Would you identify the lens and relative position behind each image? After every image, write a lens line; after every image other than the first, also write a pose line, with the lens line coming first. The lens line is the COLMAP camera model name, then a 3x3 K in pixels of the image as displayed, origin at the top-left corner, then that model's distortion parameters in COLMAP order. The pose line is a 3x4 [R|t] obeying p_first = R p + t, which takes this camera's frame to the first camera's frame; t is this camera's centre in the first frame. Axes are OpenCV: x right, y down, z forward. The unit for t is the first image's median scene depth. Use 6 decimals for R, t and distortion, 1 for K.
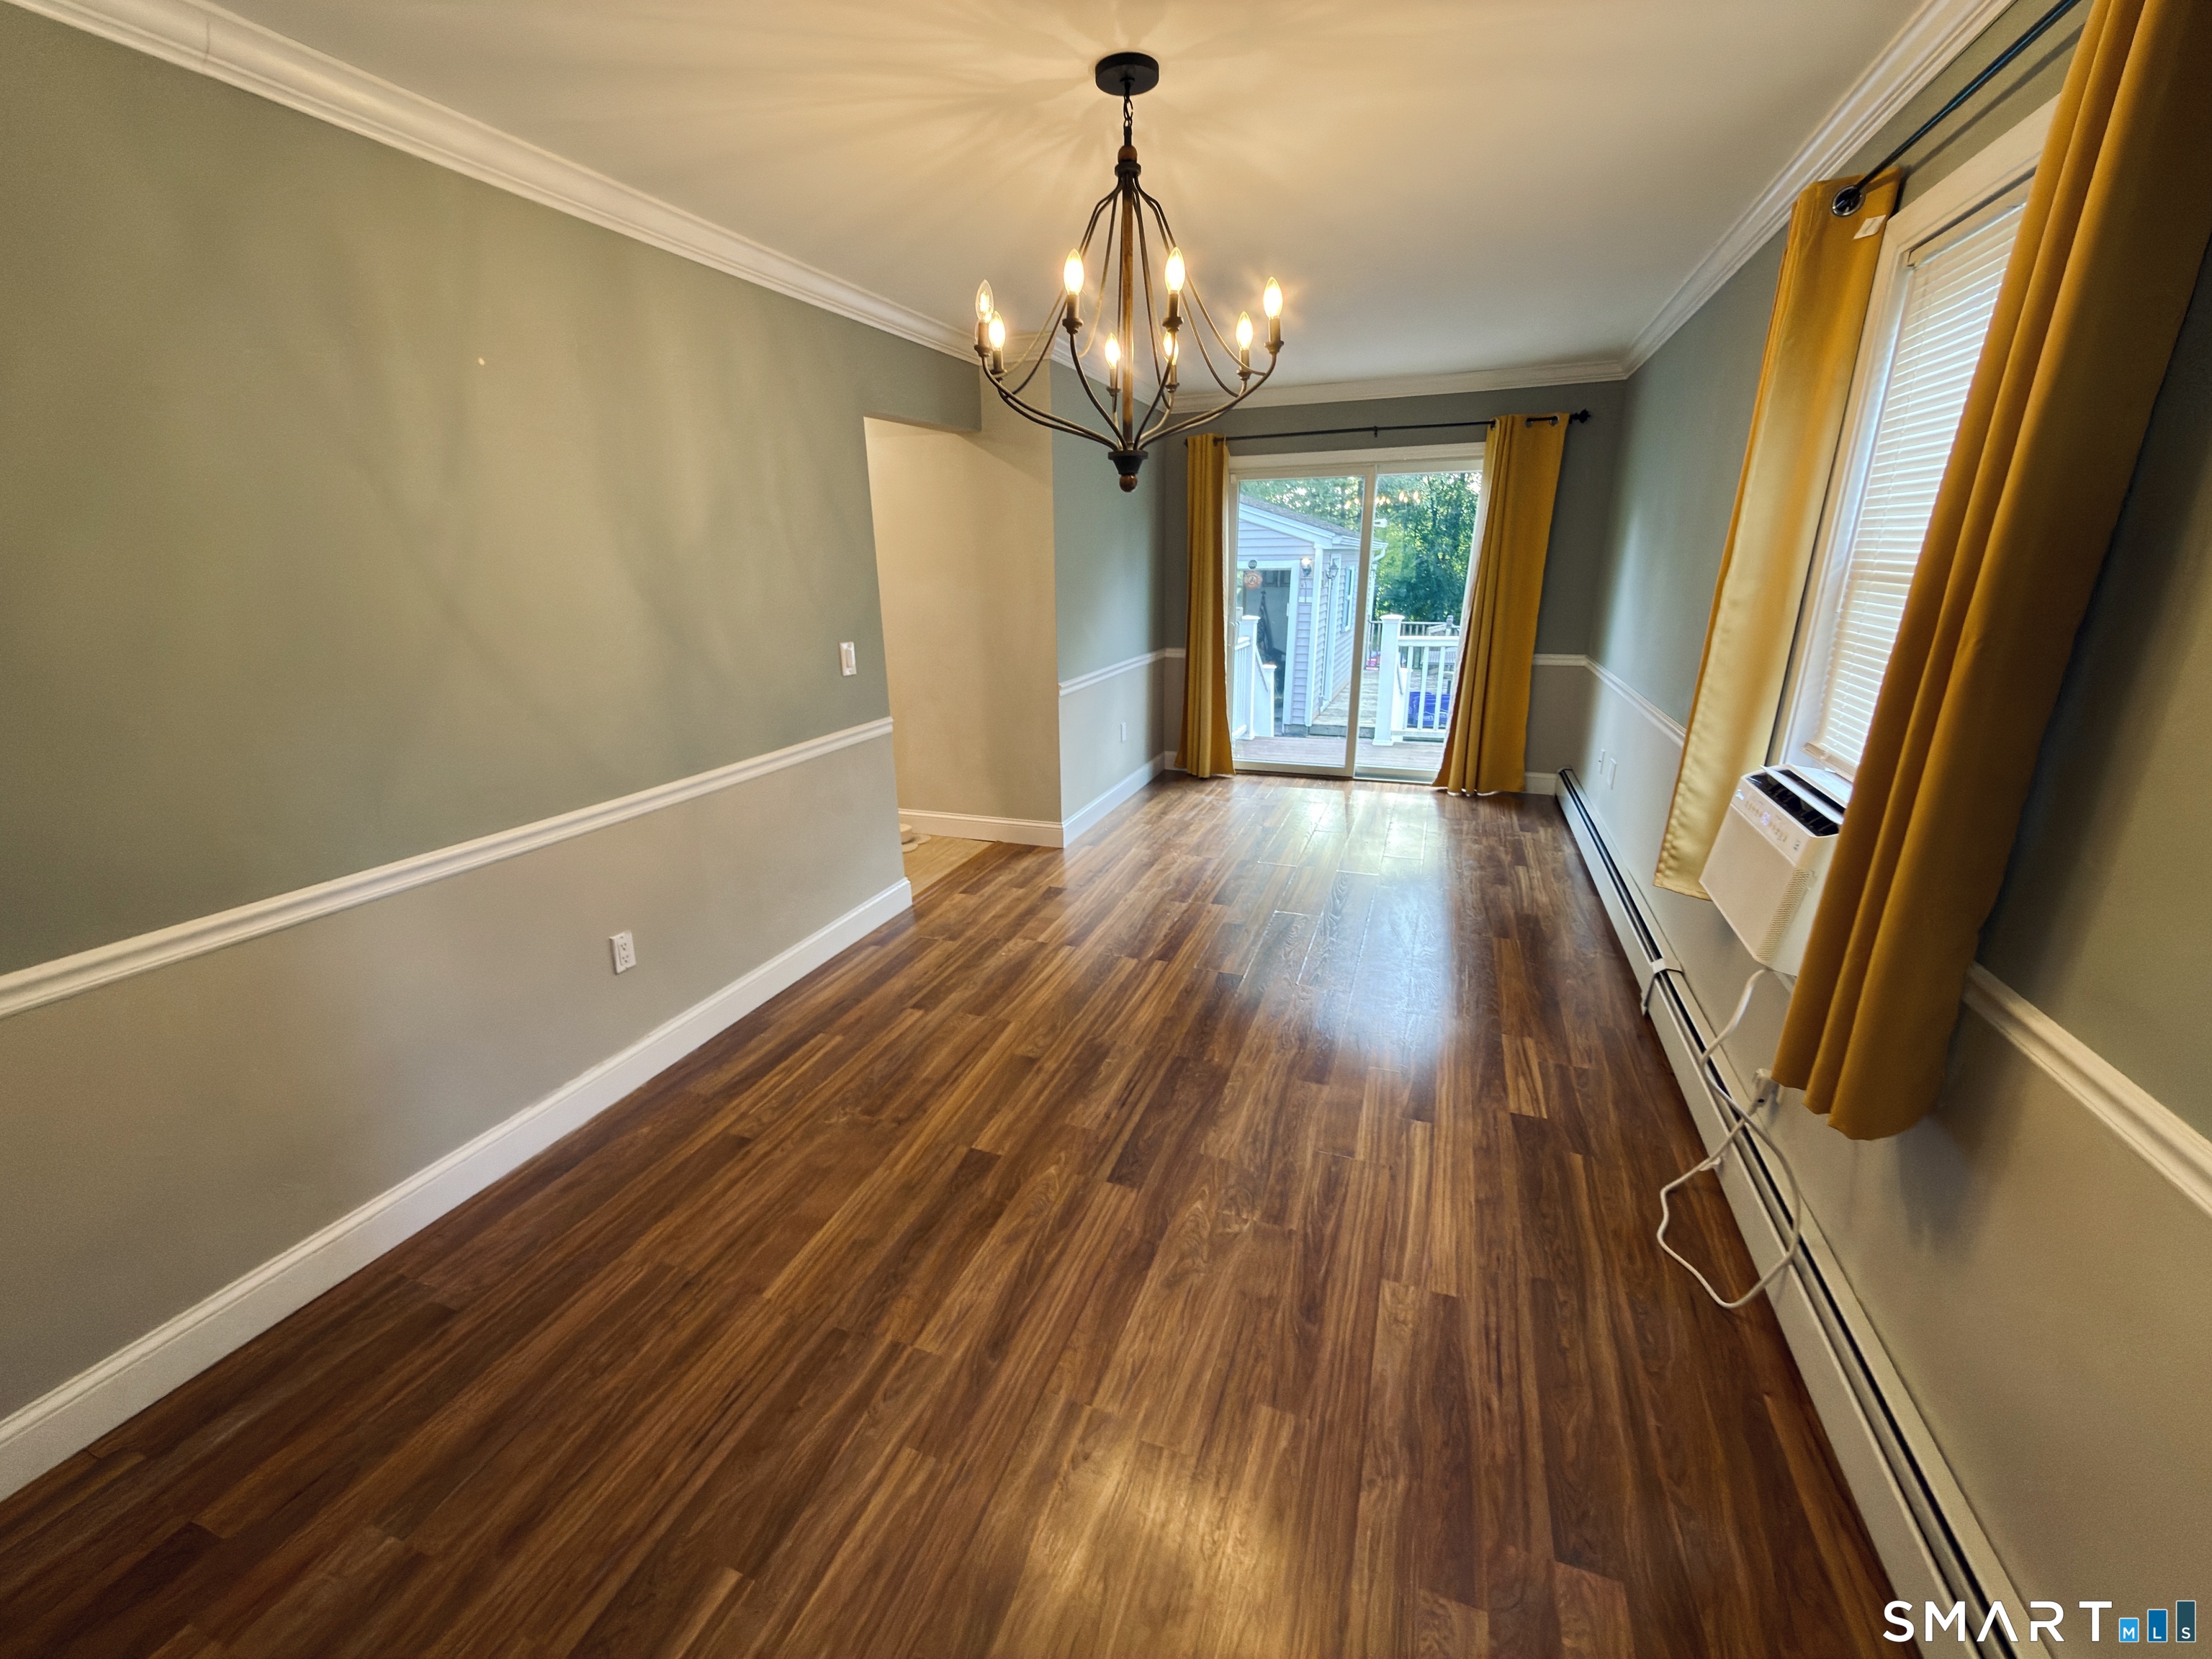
lens RADIAL K [[873.8, 0, 1097.2], [0, 873.8, 833.8], [0, 0, 1]] dist [-0.001380, 0.000145]
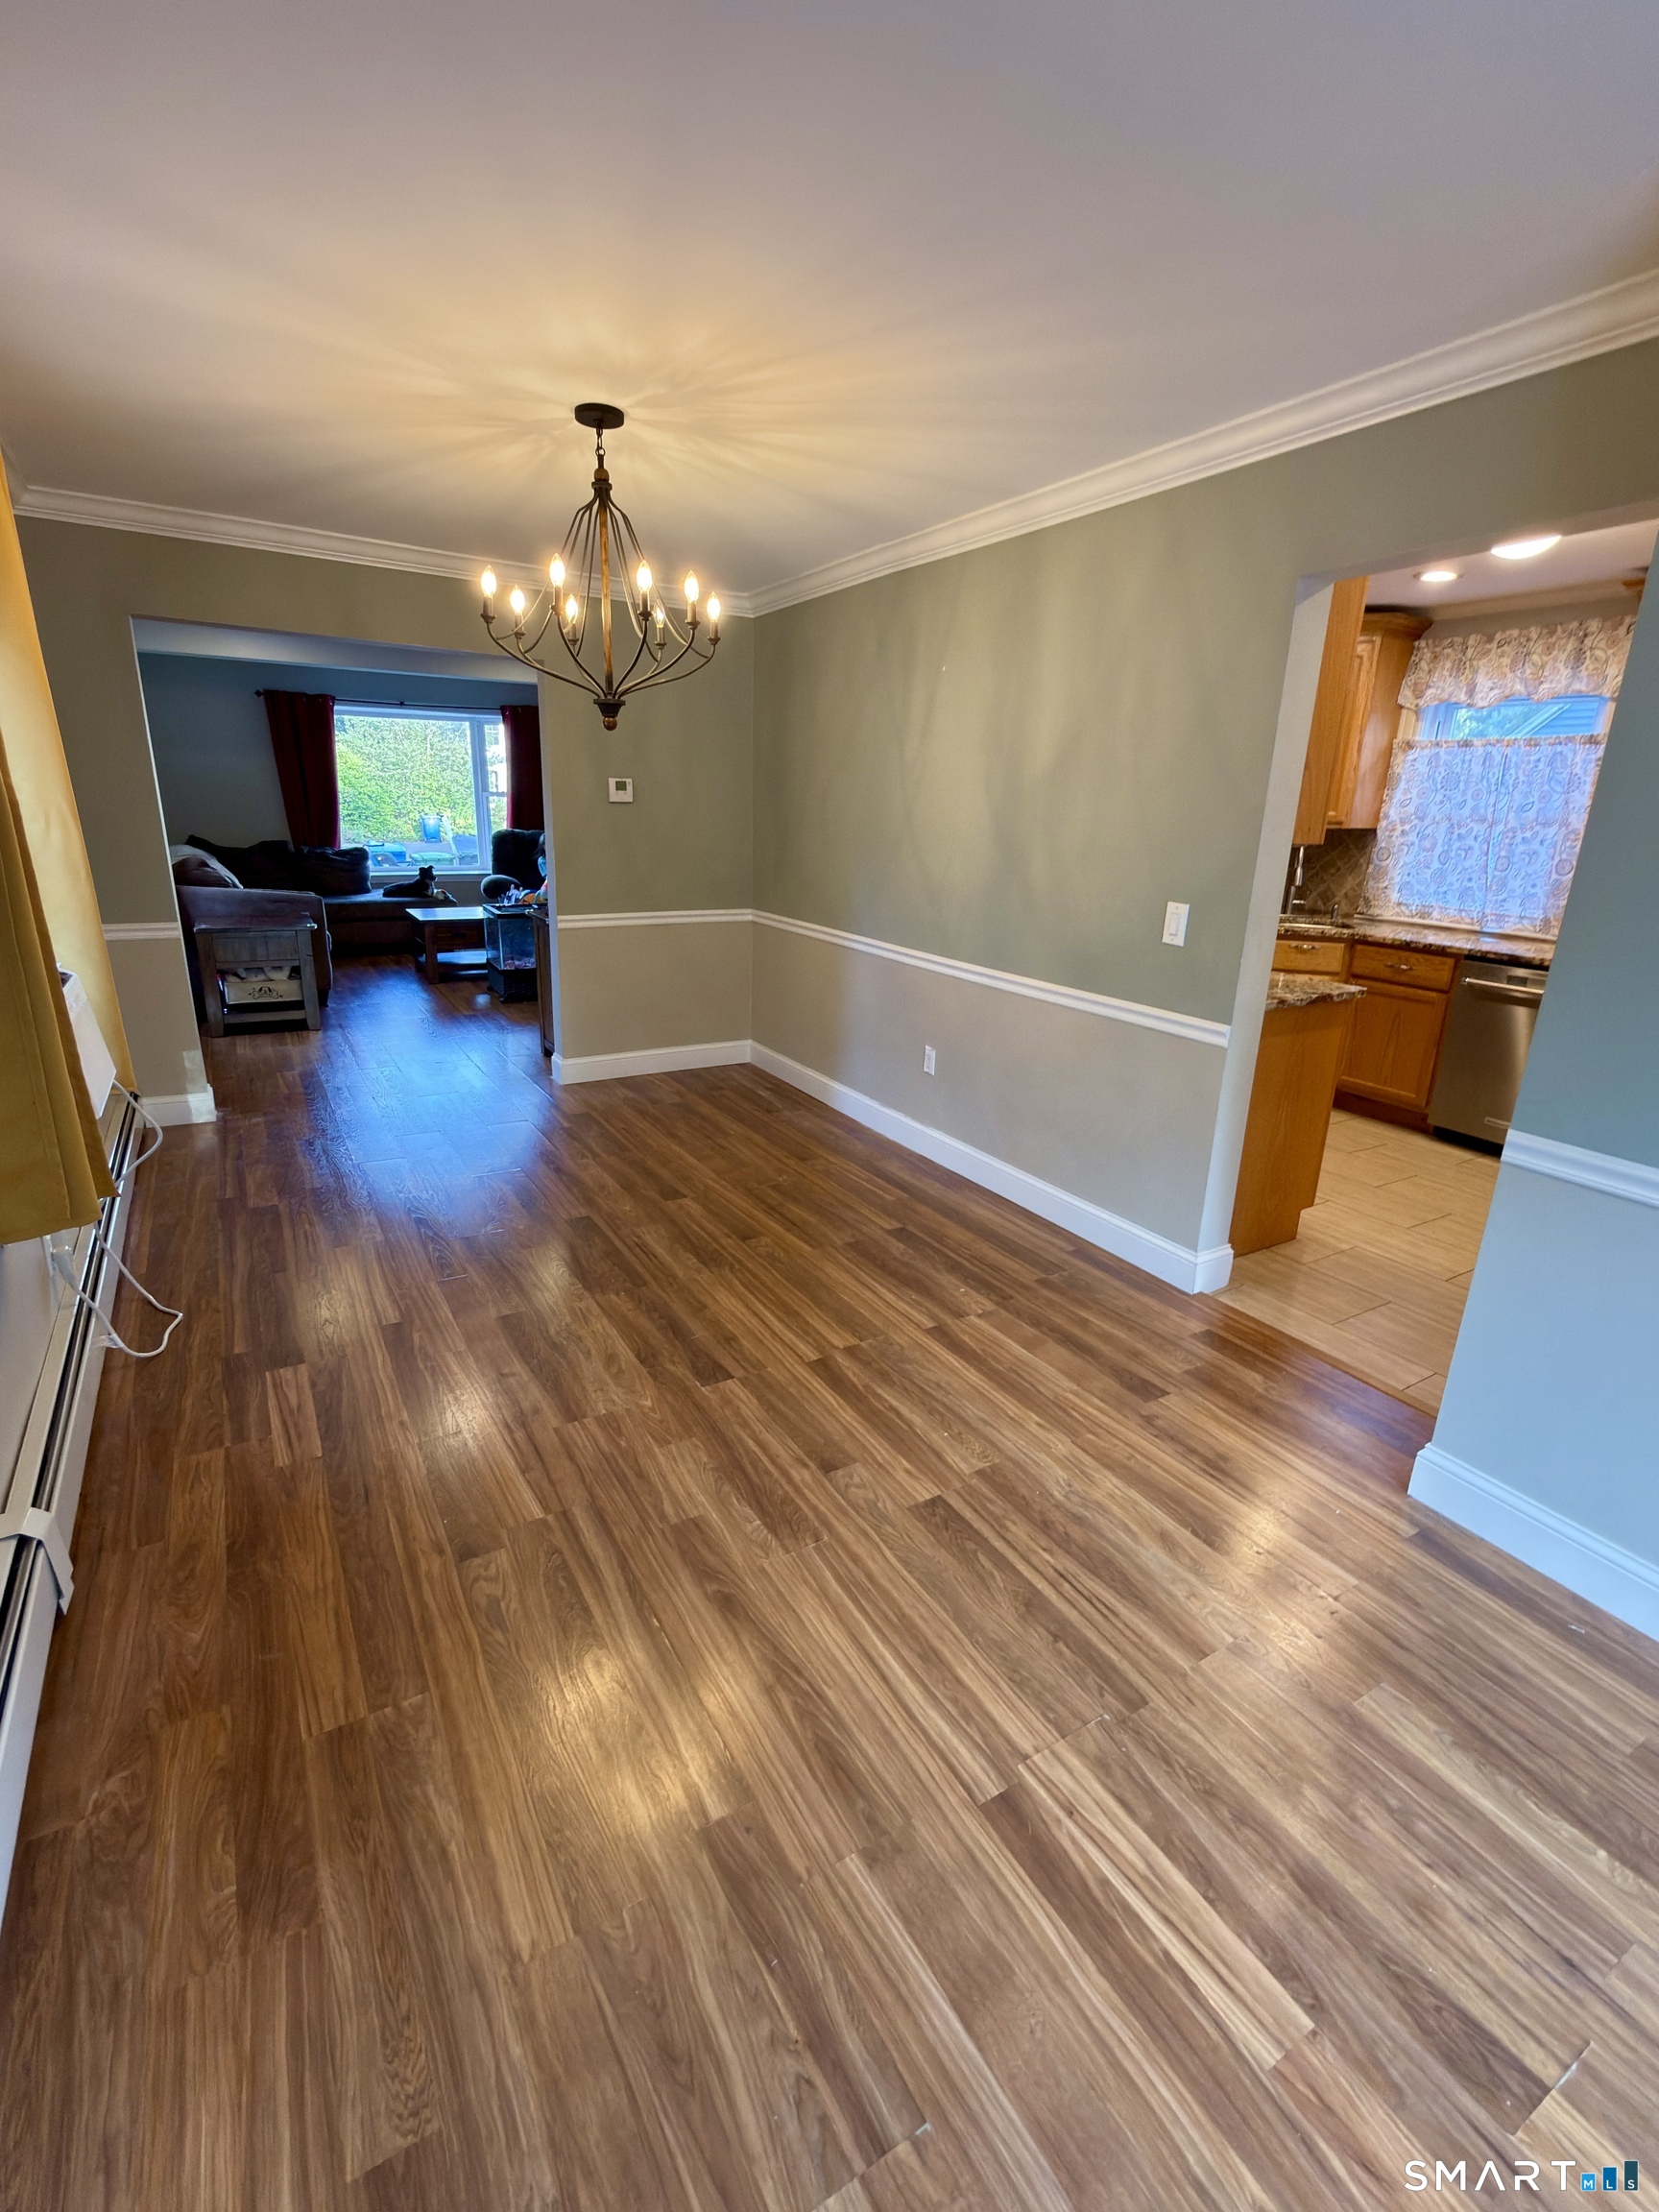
lens RADIAL K [[984.9, 0, 829.5], [0, 984.9, 1106.8], [0, 0, 1]] dist [-0.005332, -0.000382]
pose [[-0.611235, 0.236717, -0.755220, 0.532403], [-0.260405, 0.840944, 0.474344, -0.349524], [0.747383, 0.486599, -0.452372, 1.090660]]
